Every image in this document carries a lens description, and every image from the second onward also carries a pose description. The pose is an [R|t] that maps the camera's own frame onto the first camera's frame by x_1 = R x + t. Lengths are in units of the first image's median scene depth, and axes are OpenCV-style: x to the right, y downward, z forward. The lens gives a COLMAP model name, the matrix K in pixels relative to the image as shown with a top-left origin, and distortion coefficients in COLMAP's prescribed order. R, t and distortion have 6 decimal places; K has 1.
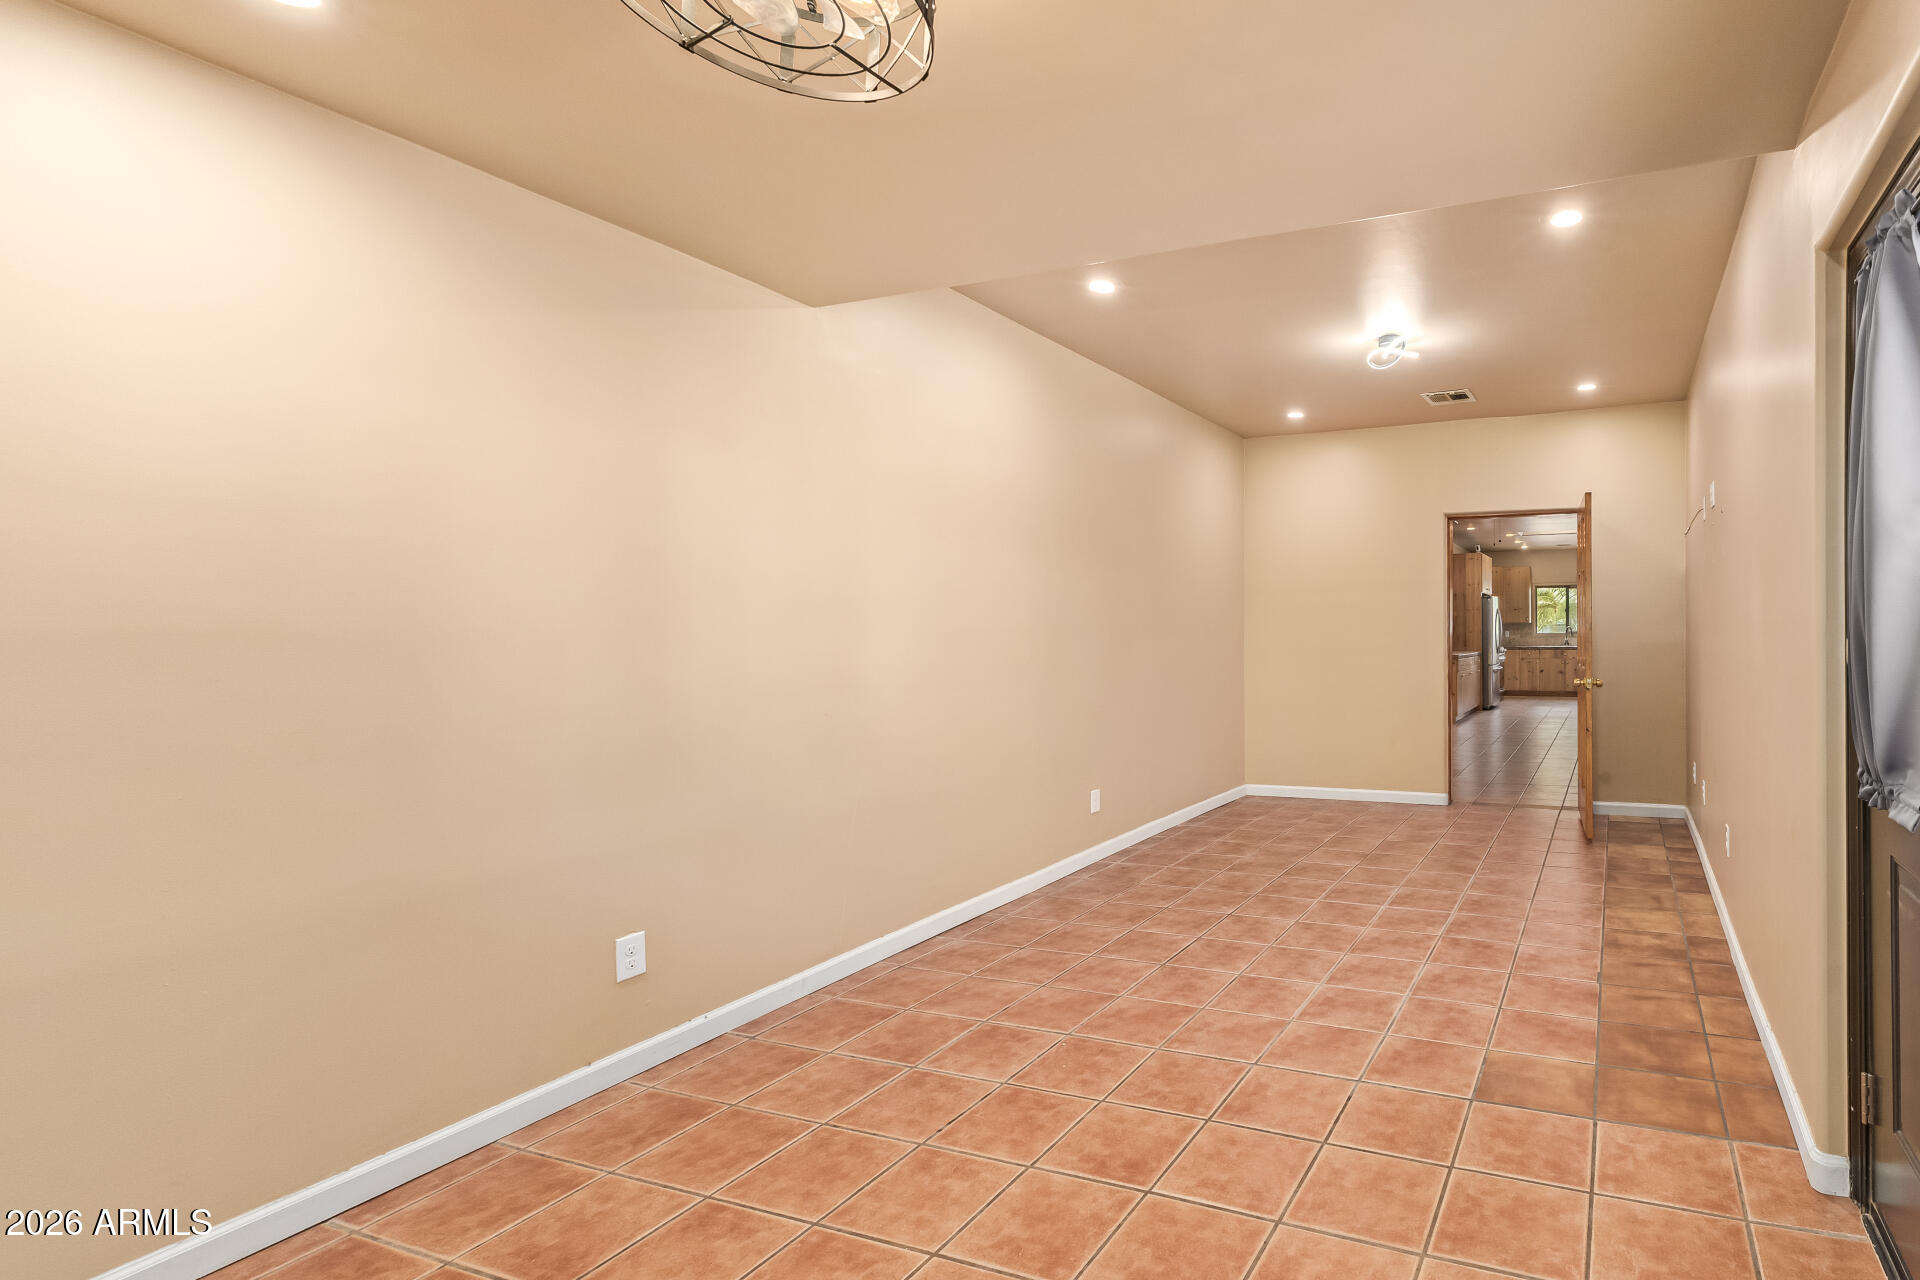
lens RADIAL K [[842.7, 0, 947.4], [0, 842.7, 634.1], [0, 0, 1]] dist [0.014217, -0.005359]
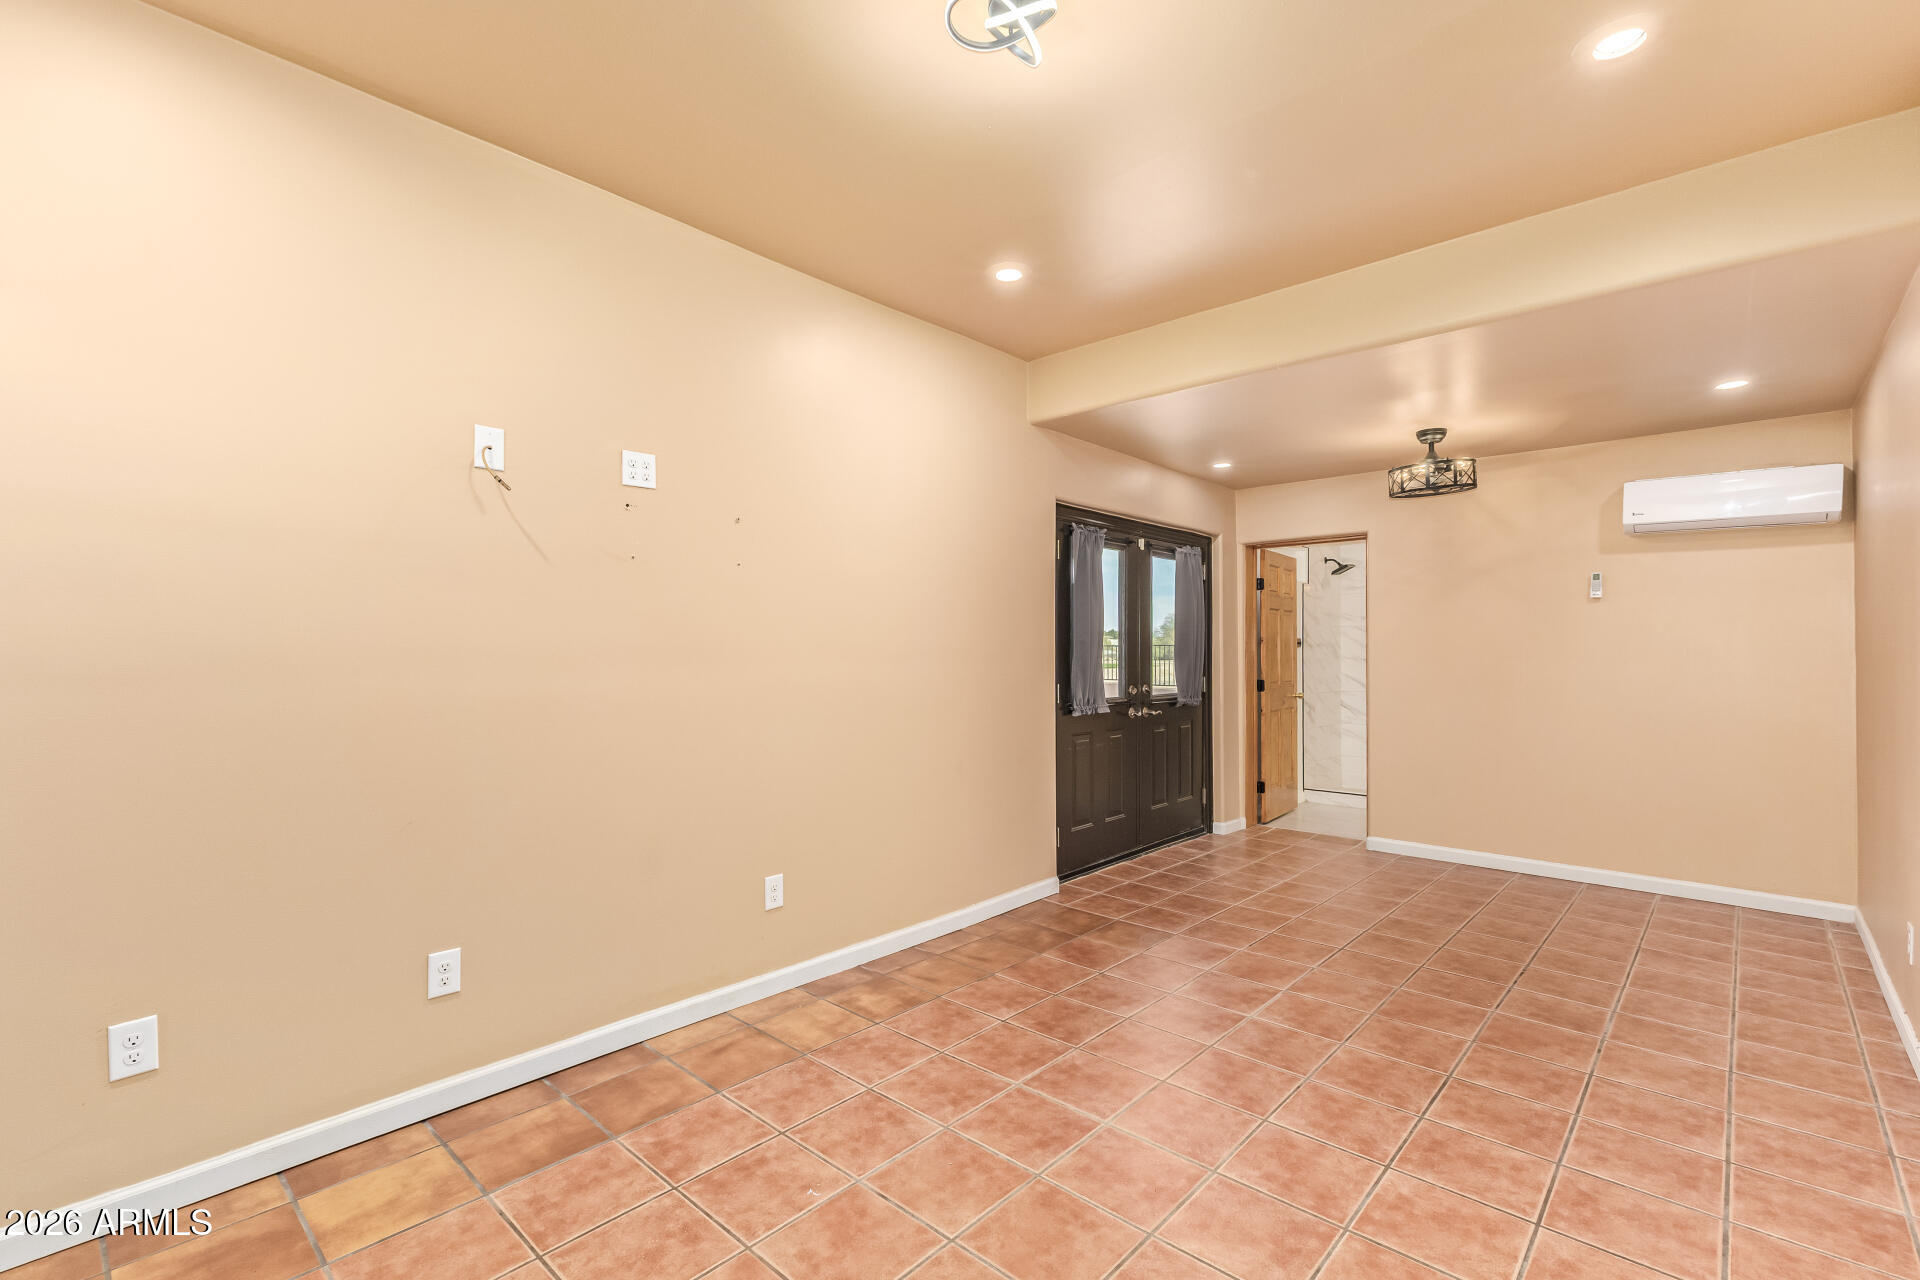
lens RADIAL K [[842.7, 0, 947.4], [0, 842.7, 634.1], [0, 0, 1]] dist [0.014217, -0.005359]
pose [[-0.999683, 0.013190, 0.021426, 0.760488], [0.012753, 0.999710, -0.020418, 0.003590], [-0.021690, -0.020138, -0.999562, 1.977019]]
